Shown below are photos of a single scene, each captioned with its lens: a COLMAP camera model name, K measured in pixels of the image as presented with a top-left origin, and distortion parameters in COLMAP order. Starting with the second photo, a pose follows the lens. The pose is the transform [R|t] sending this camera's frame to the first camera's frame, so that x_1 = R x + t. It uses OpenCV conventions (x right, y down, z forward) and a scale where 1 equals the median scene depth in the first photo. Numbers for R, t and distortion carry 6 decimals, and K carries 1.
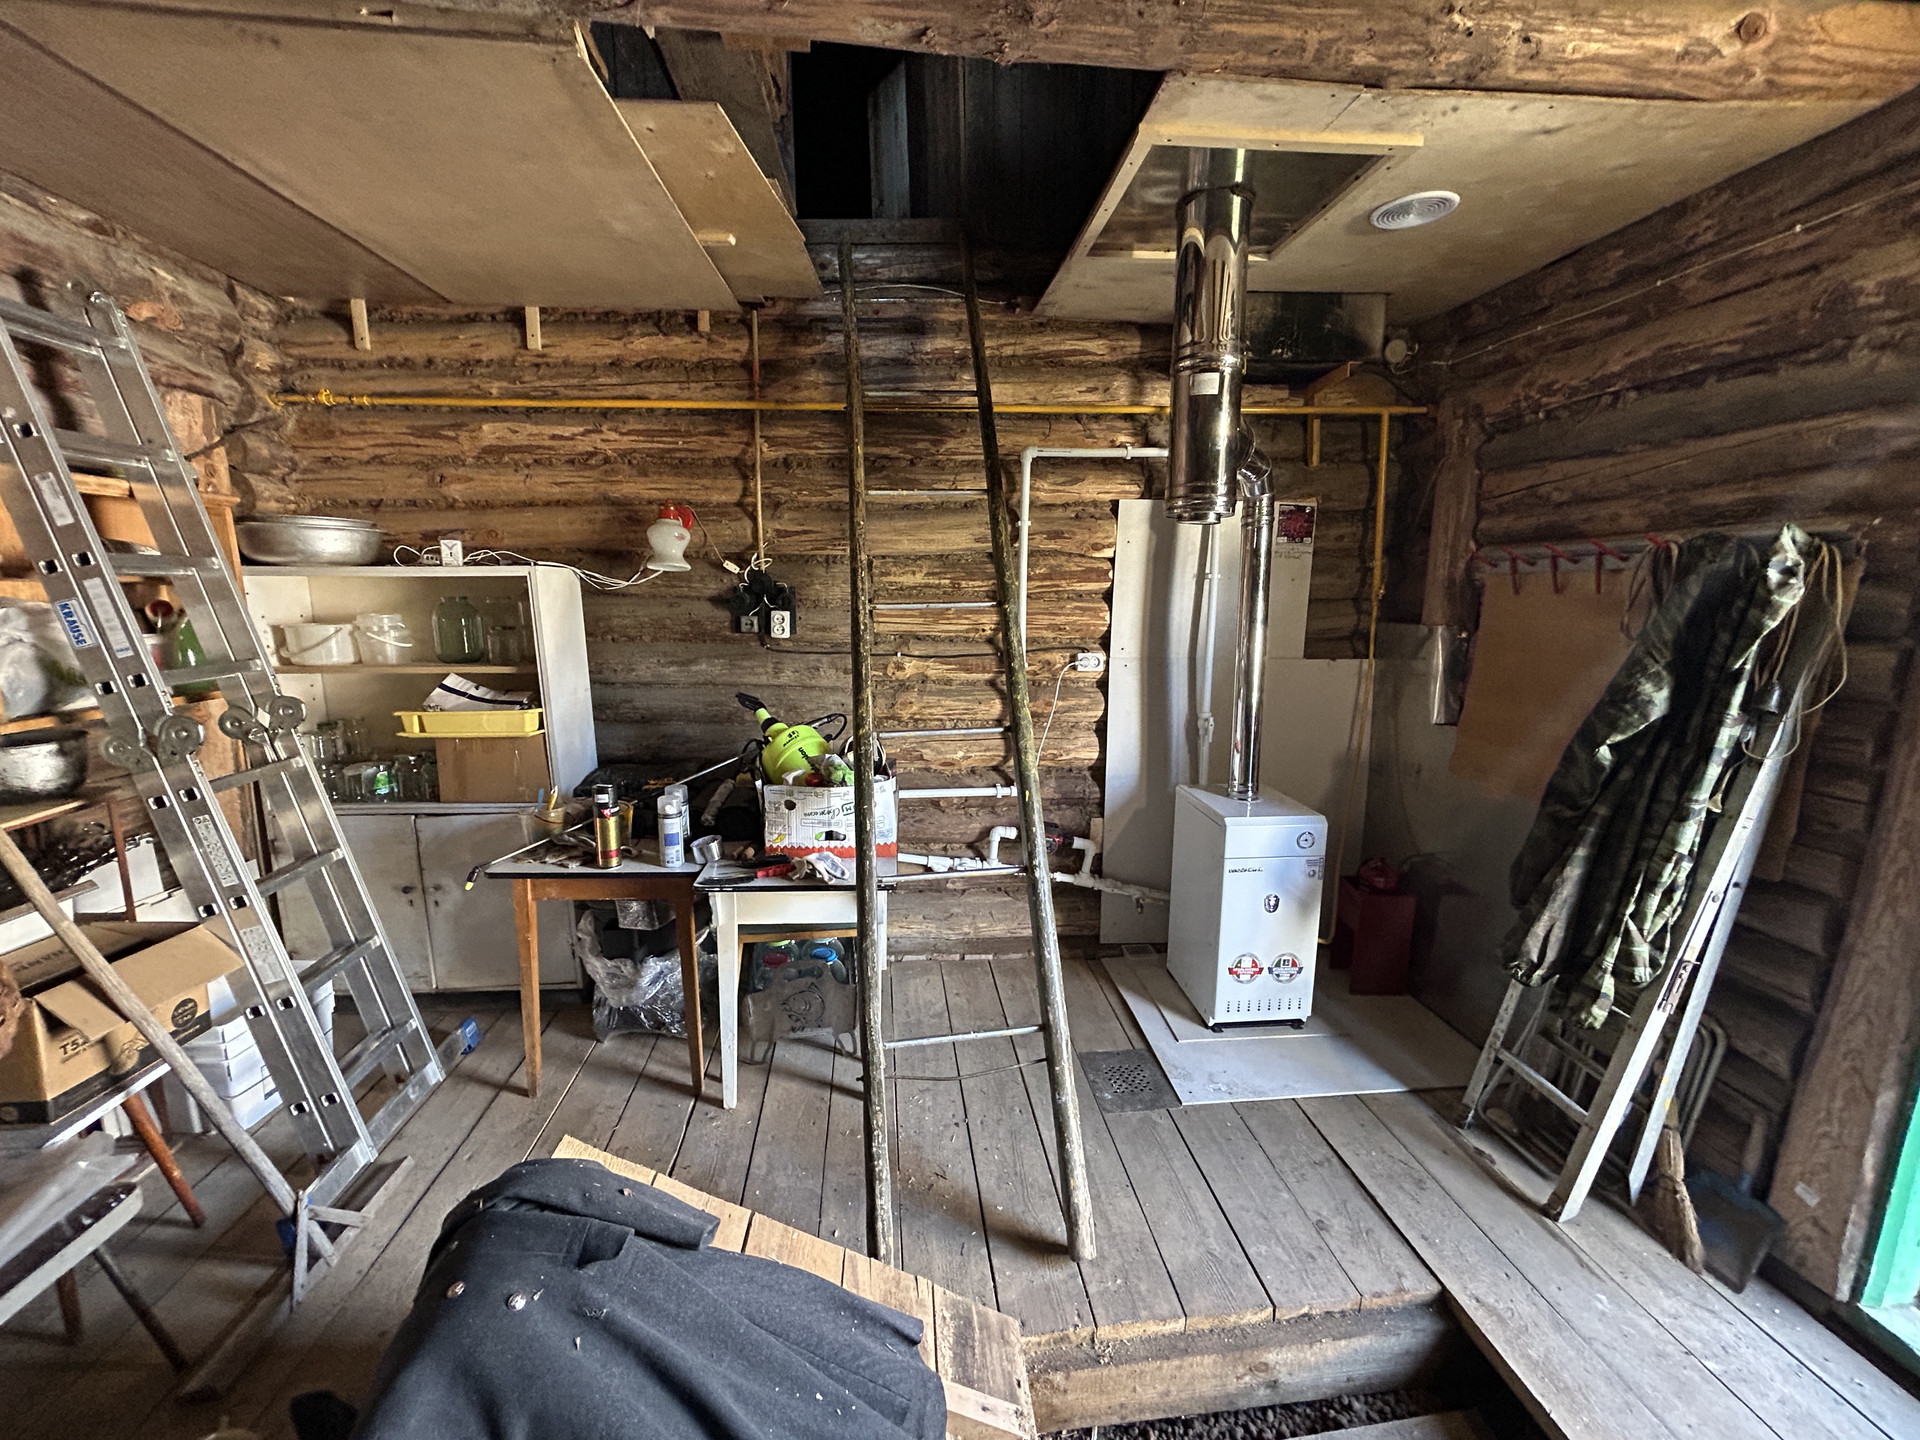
lens RADIAL K [[767.3, 0, 957.7], [0, 767.3, 720.9], [0, 0, 1]] dist [-0.000419, -0.000213]
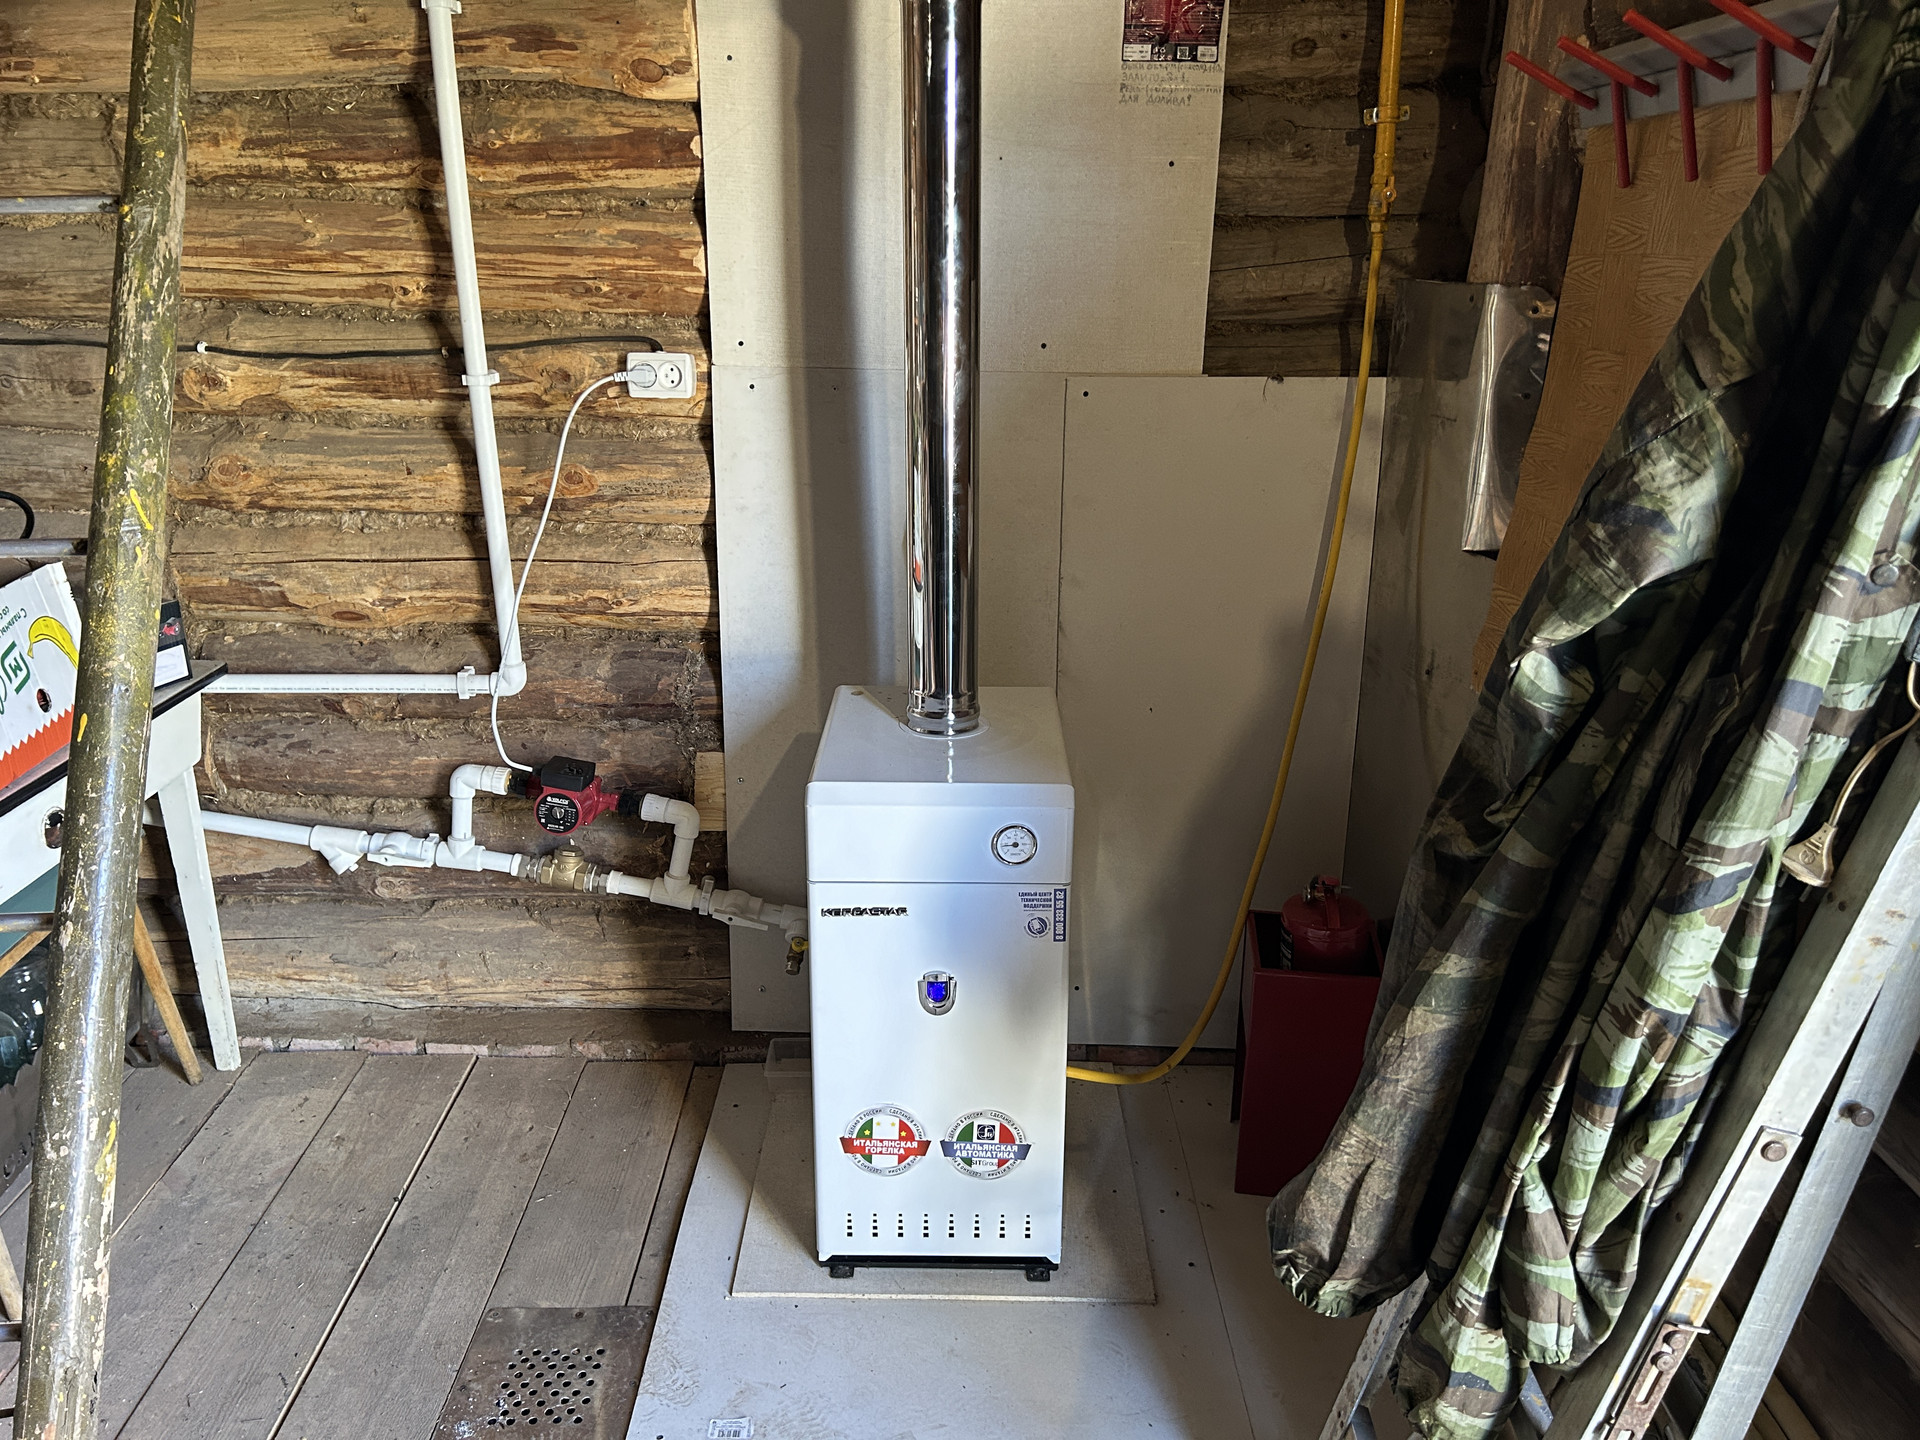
lens RADIAL K [[1435.8, 0, 966.0], [0, 1435.8, 718.7], [0, 0, 1]] dist [0.063184, -0.069076]
pose [[0.996375, 0.032527, -0.078605, 0.410210], [-0.020267, 0.988171, 0.152011, -0.017402], [0.082620, -0.149867, 0.985248, 0.238612]]
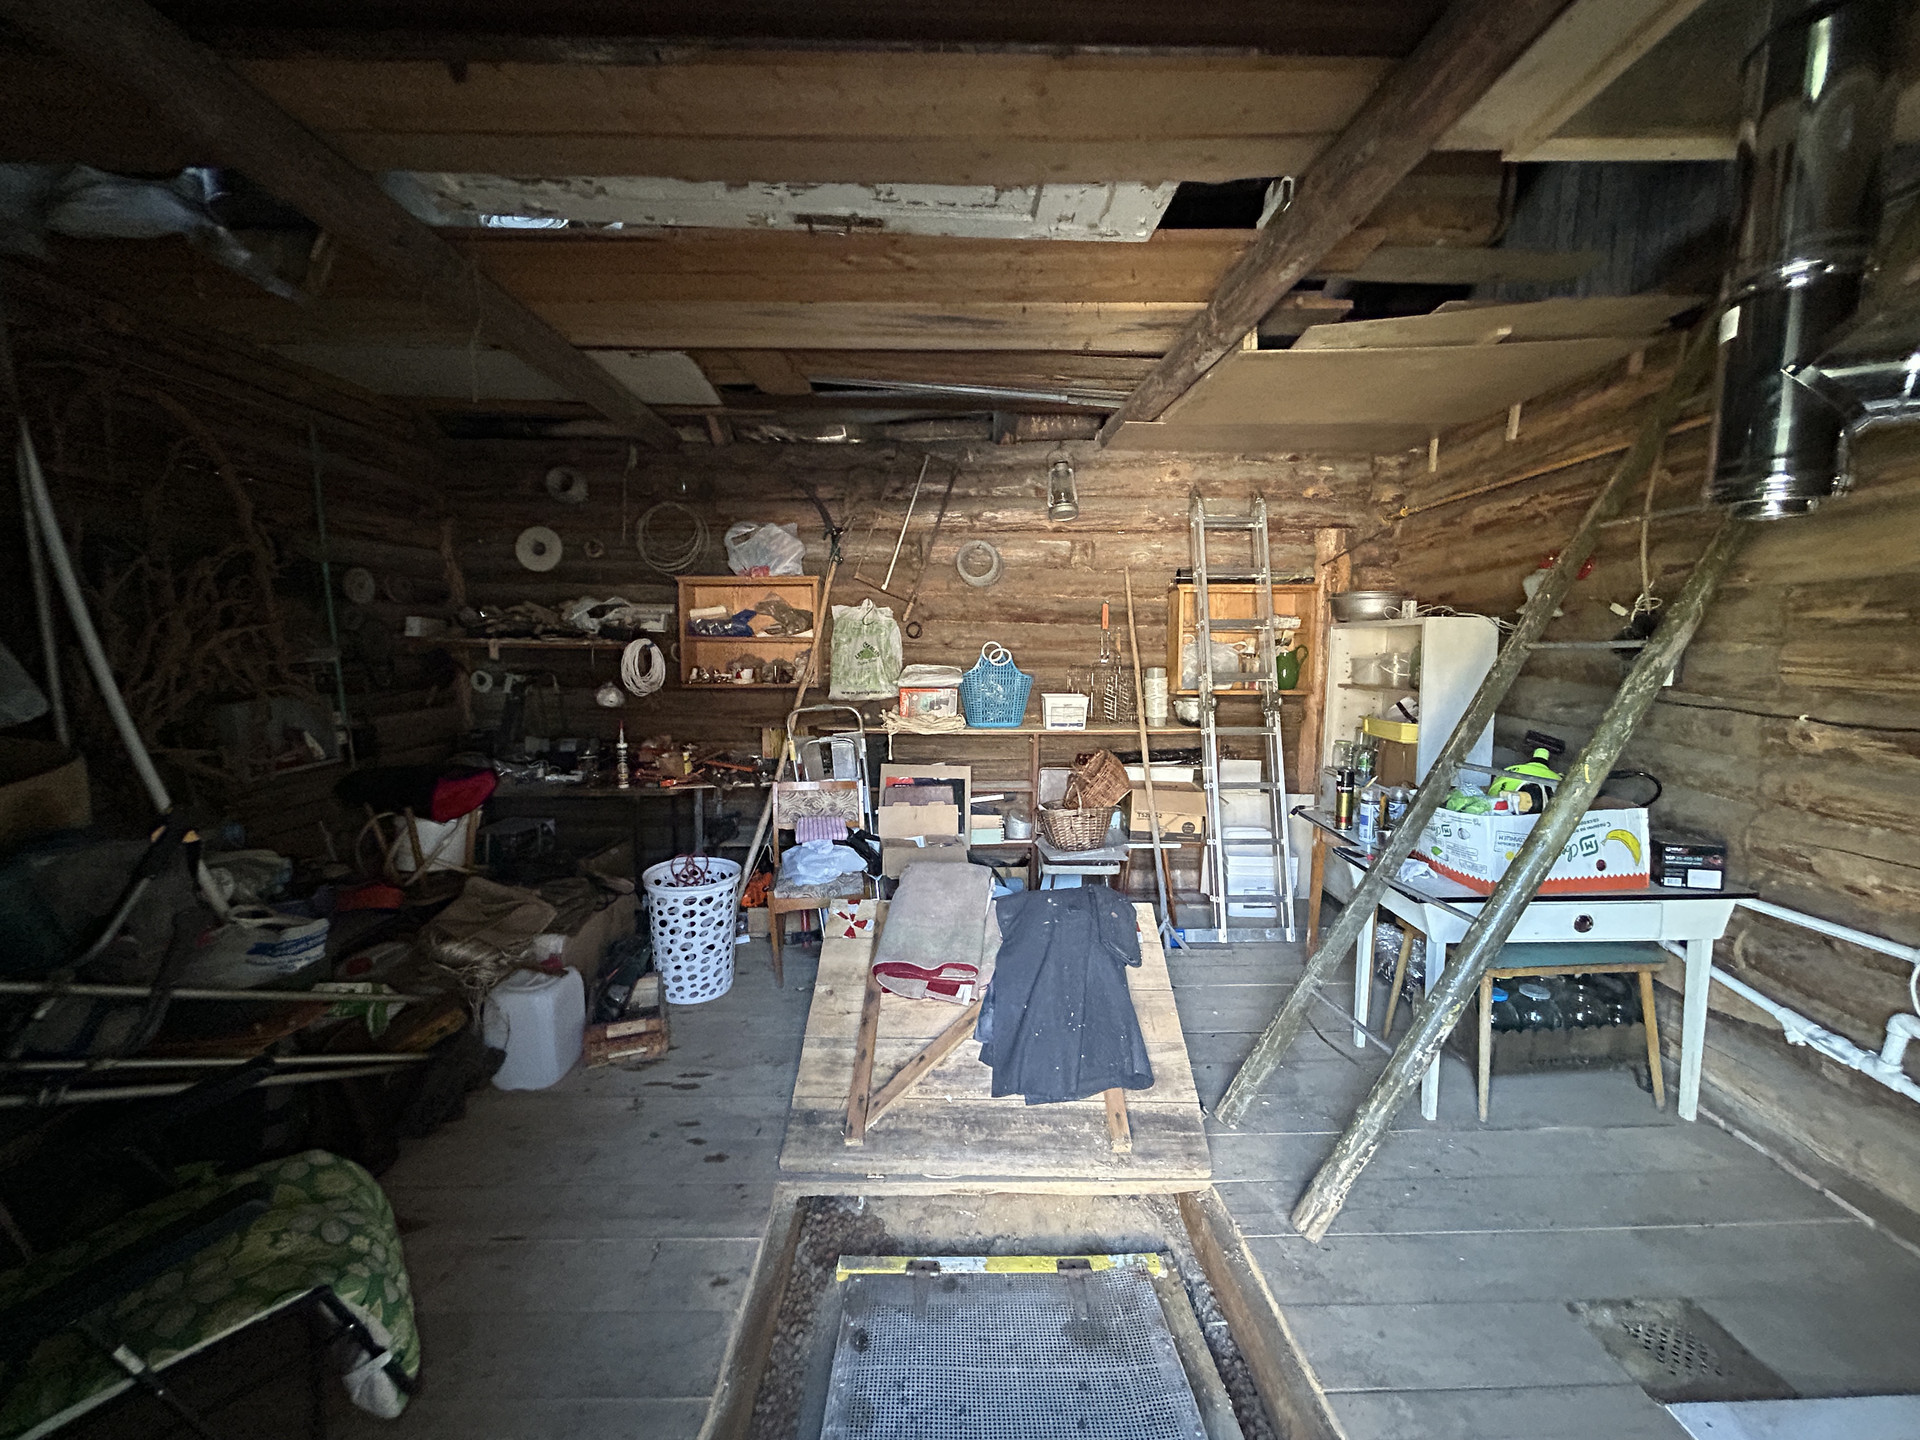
lens RADIAL K [[767.3, 0, 972.5], [0, 767.3, 719.5], [0, 0, 1]] dist [-0.000419, -0.000213]
pose [[-0.068063, 0.095797, -0.993071, 0.708332], [-0.169651, 0.979772, 0.106141, -0.029974], [0.983151, 0.175700, -0.050435, 0.275860]]
